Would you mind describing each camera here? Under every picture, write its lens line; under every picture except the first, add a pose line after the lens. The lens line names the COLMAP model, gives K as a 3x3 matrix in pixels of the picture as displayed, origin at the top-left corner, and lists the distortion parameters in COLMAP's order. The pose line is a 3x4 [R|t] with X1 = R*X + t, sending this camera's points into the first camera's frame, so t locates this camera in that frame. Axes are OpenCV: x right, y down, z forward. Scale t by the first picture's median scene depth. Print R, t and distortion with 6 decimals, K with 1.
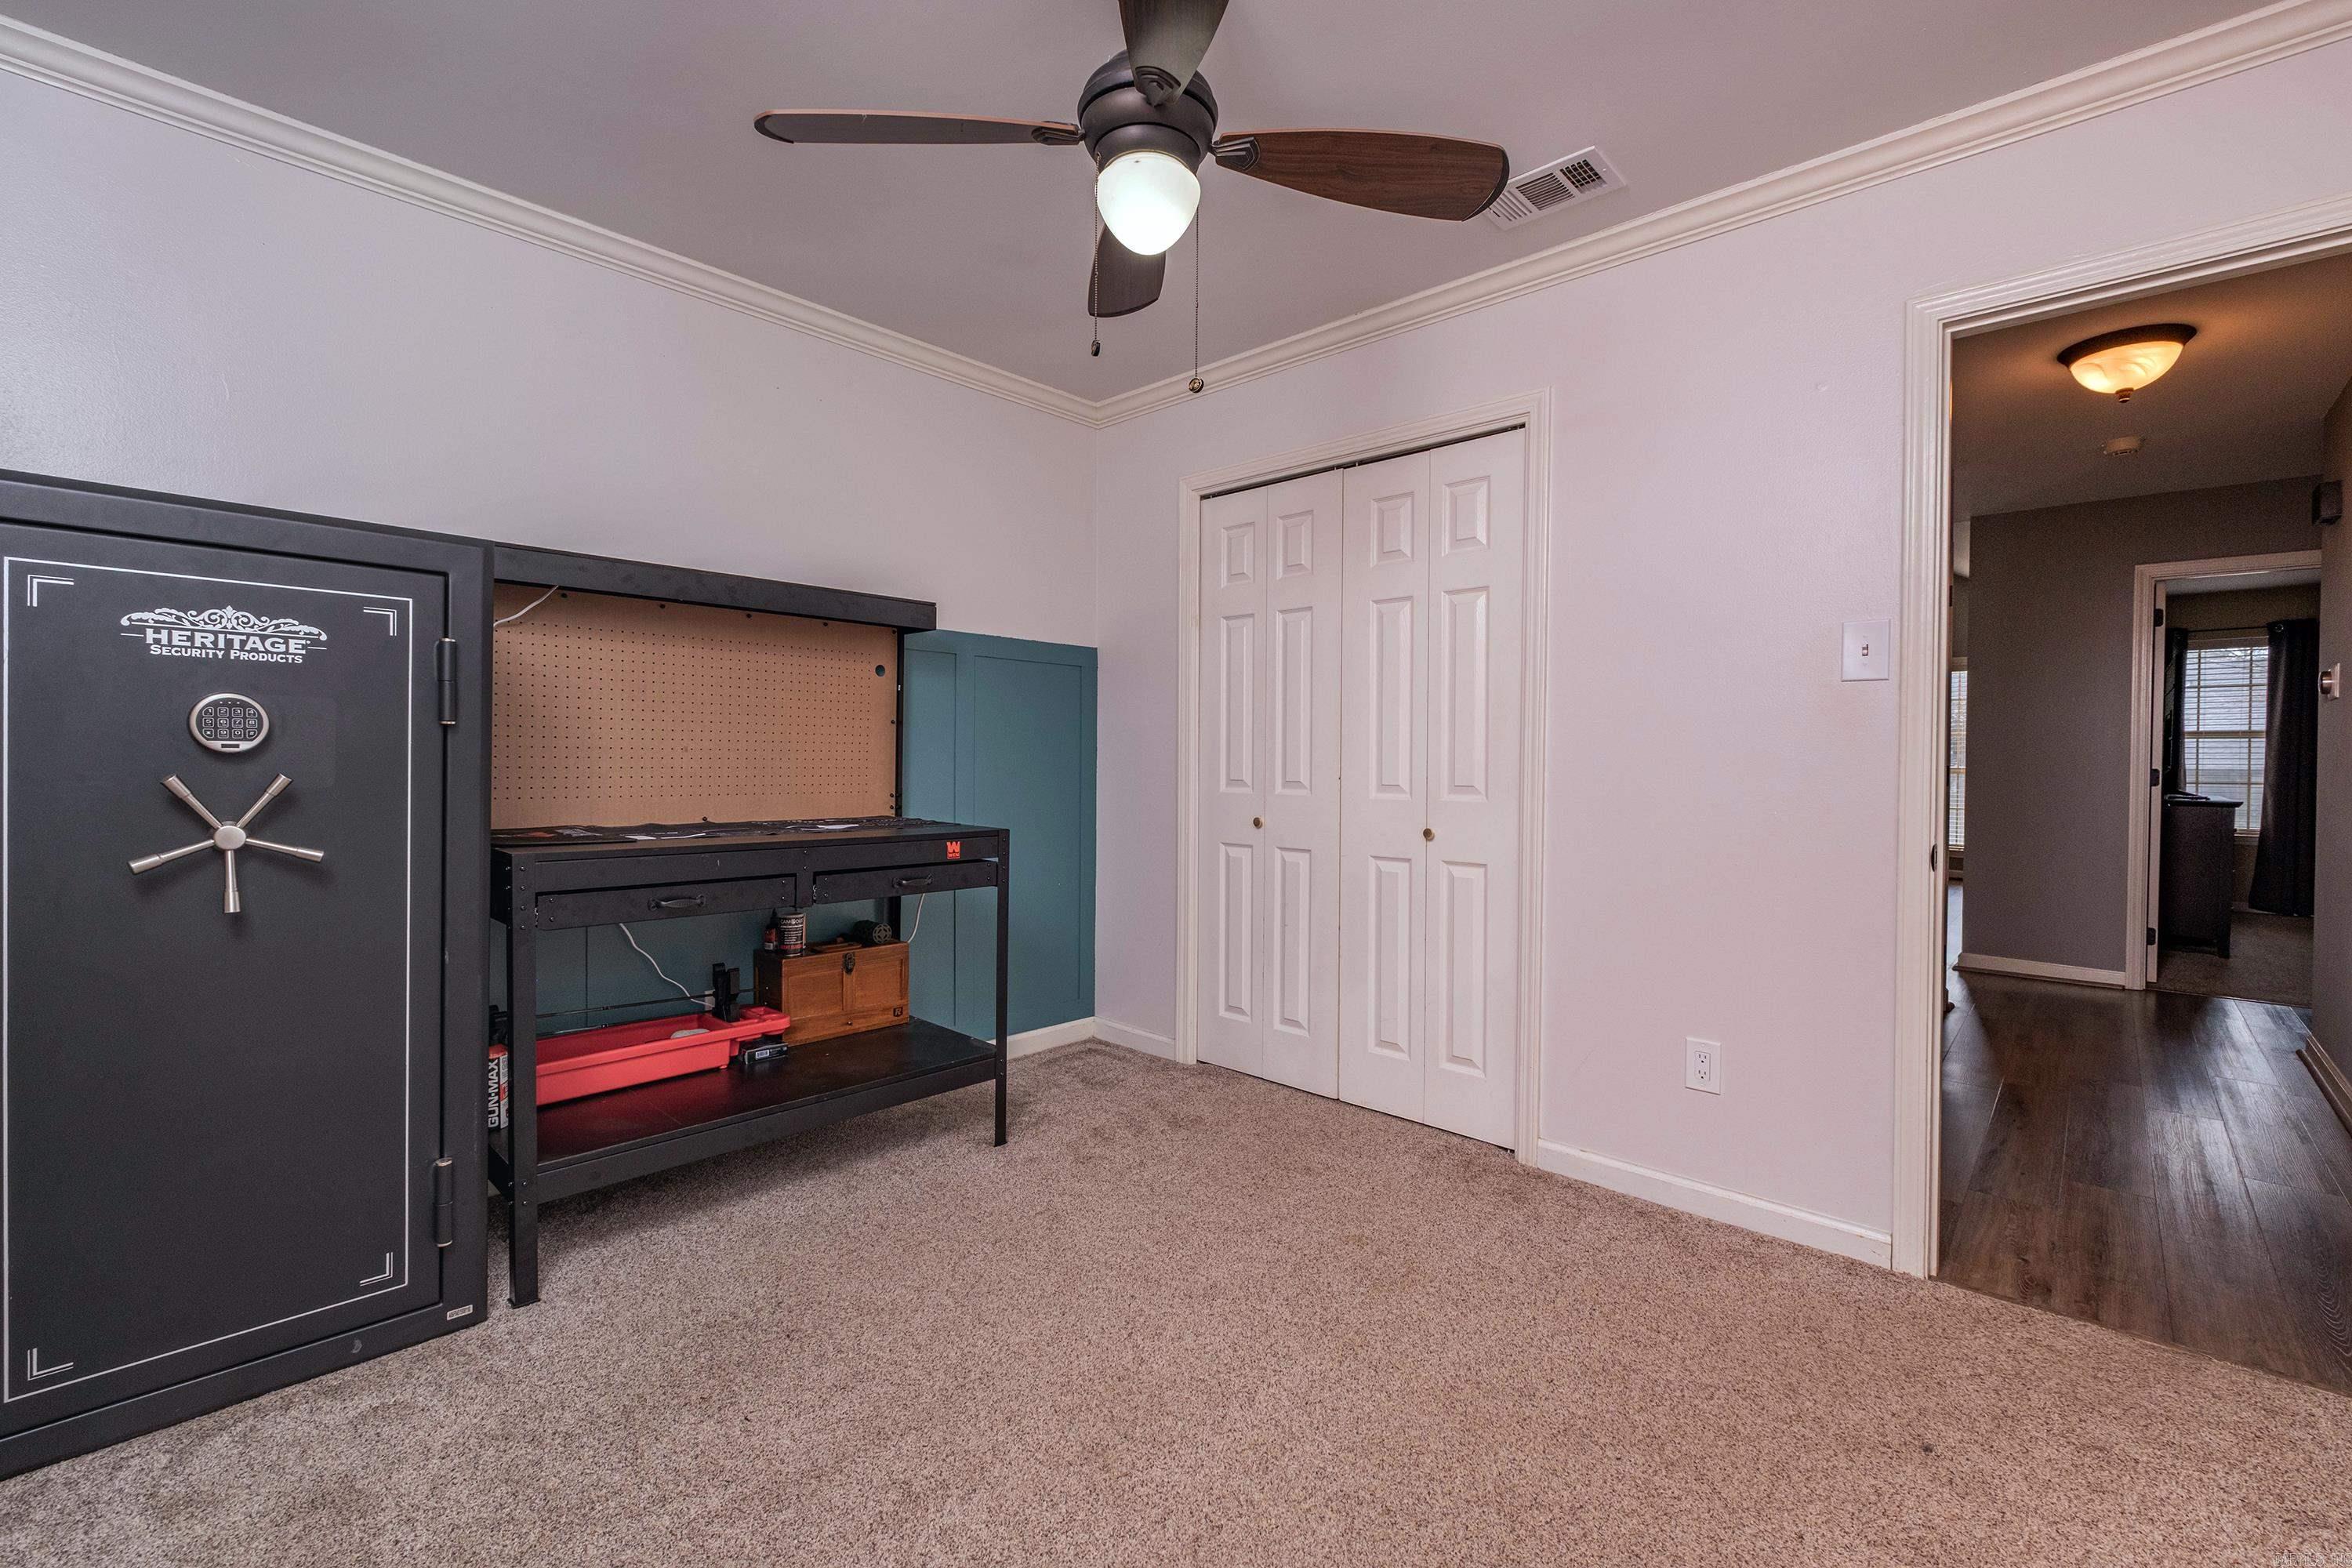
lens RADIAL K [[1012.8, 0, 1173.5], [0, 1012.8, 775.3], [0, 0, 1]] dist [-0.001098, -0.000808]
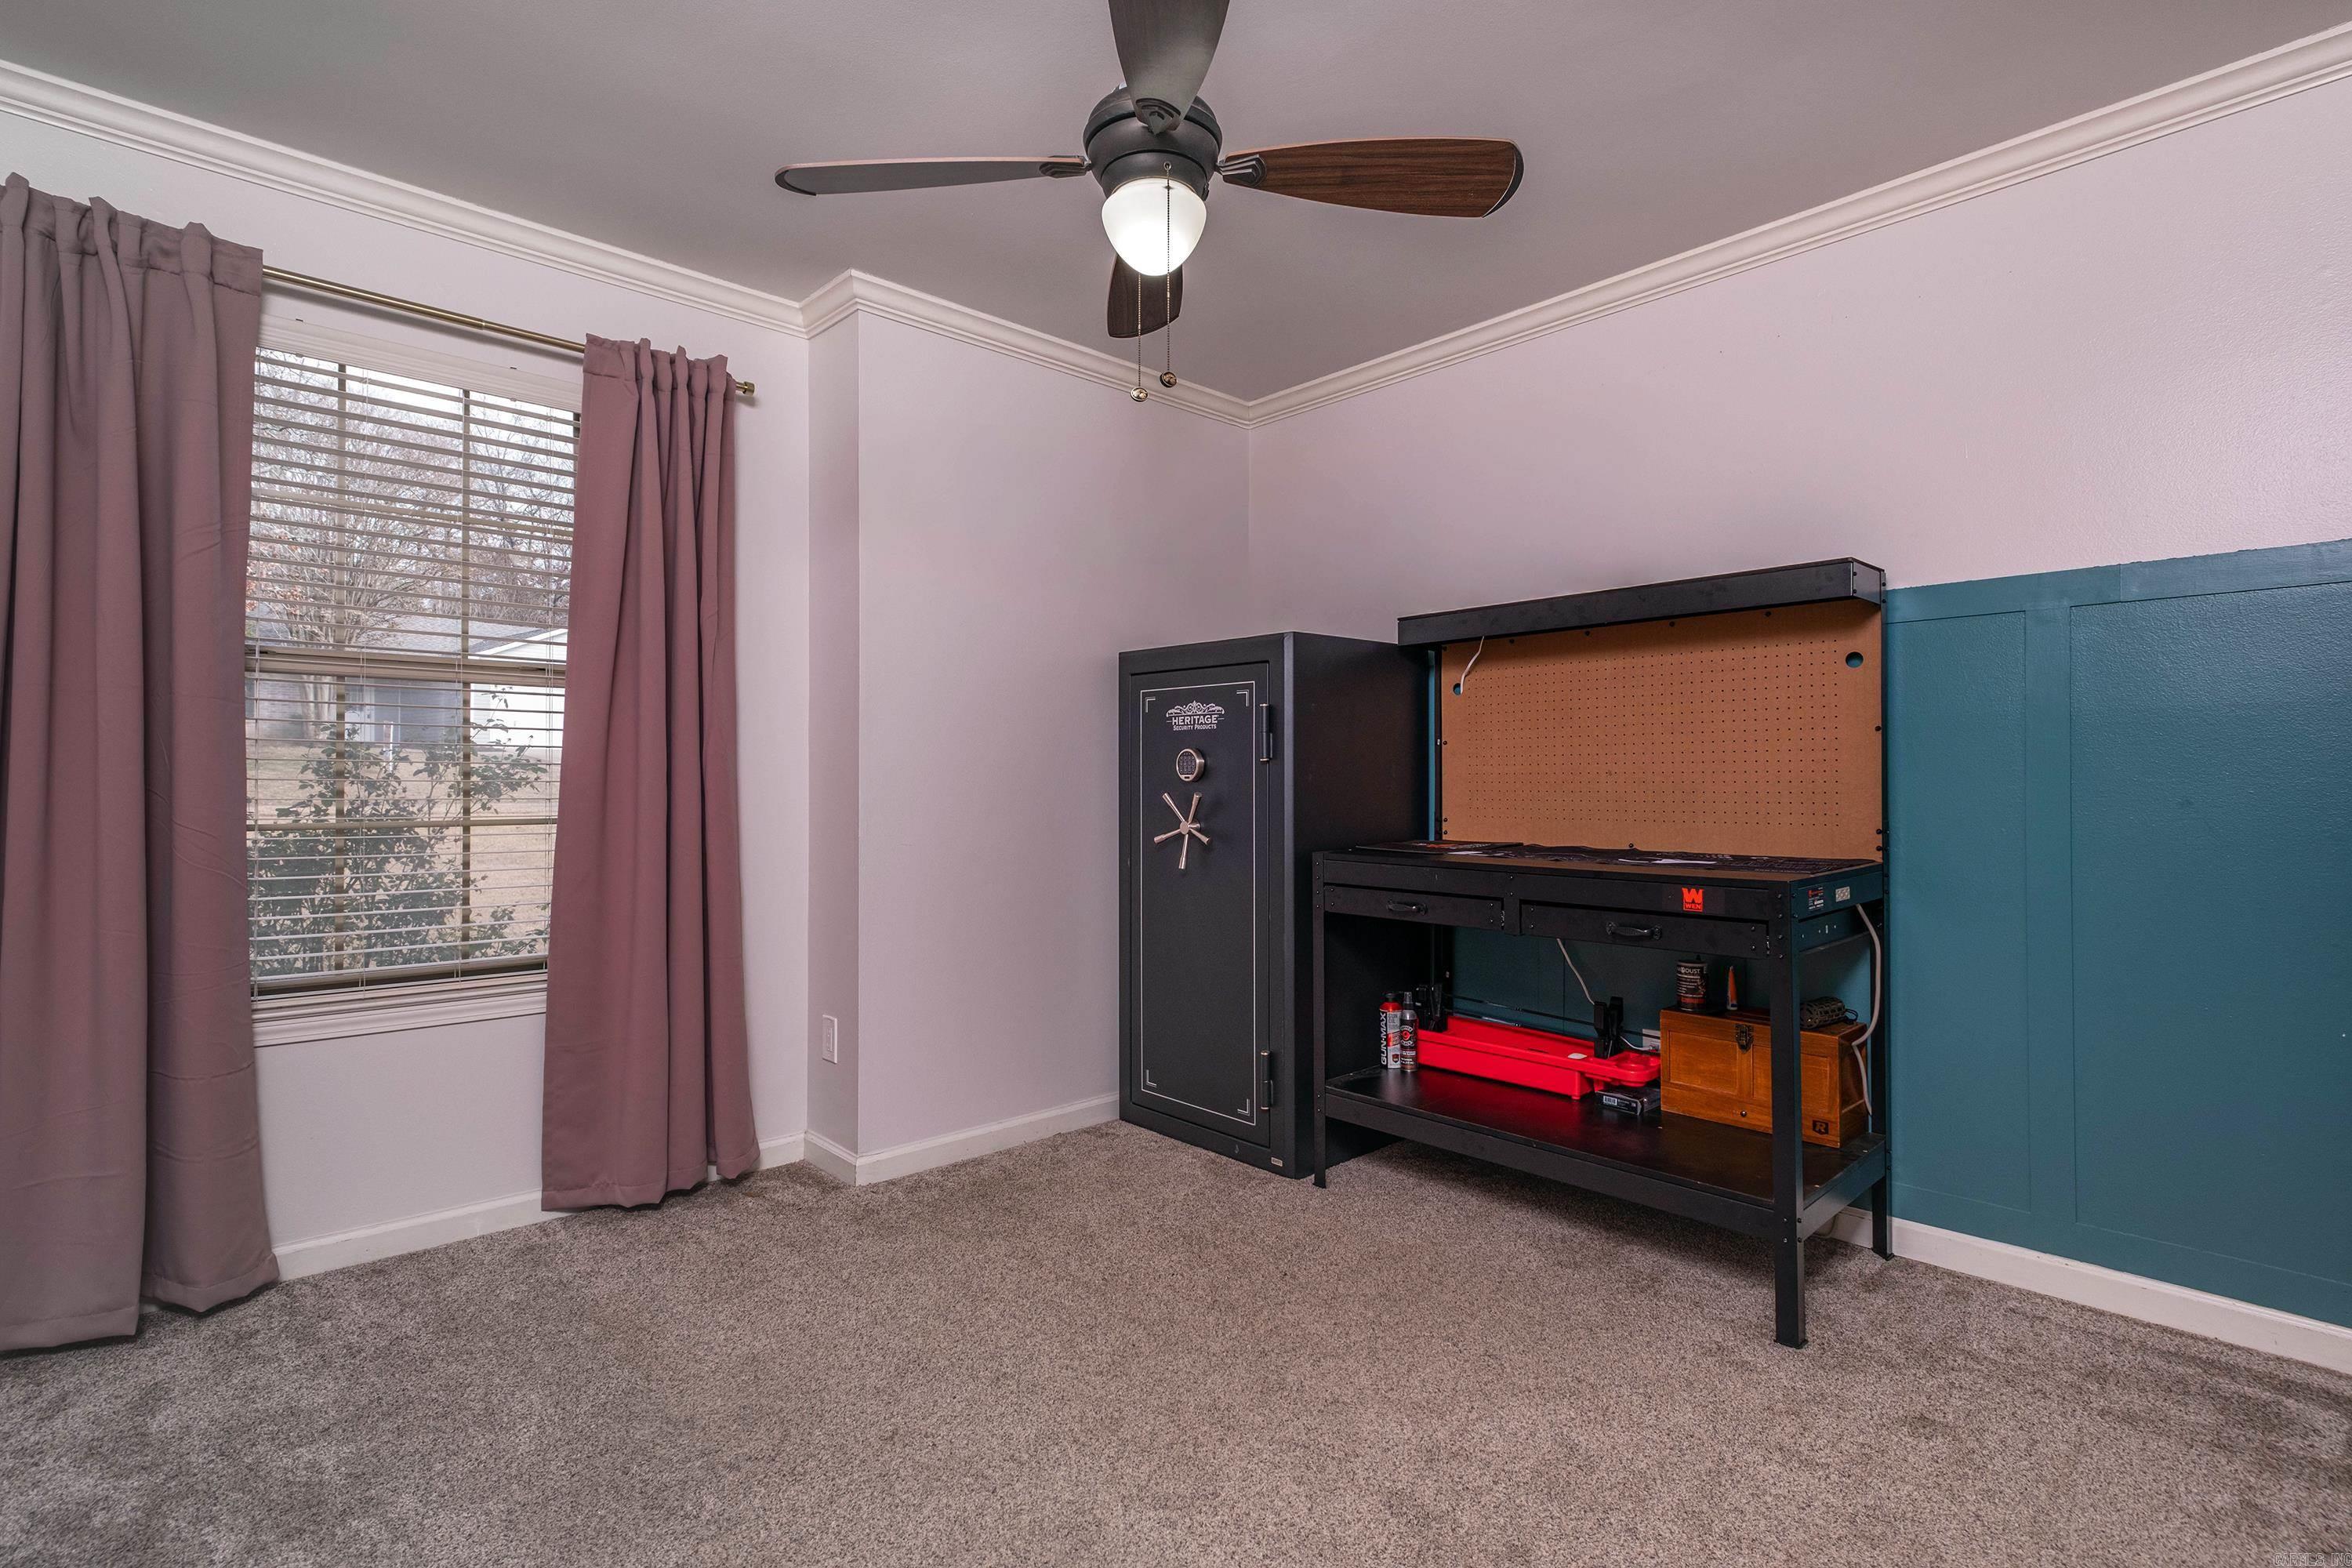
lens RADIAL K [[1127.1, 0, 1185.9], [0, 1127.1, 791.7], [0, 0, 1]] dist [0.003849, 0.000488]
pose [[-0.071042, -0.002181, -0.997471, 0.911821], [-0.013143, 0.999913, -0.001250, -0.001228], [0.997387, 0.013021, -0.071064, 0.954072]]
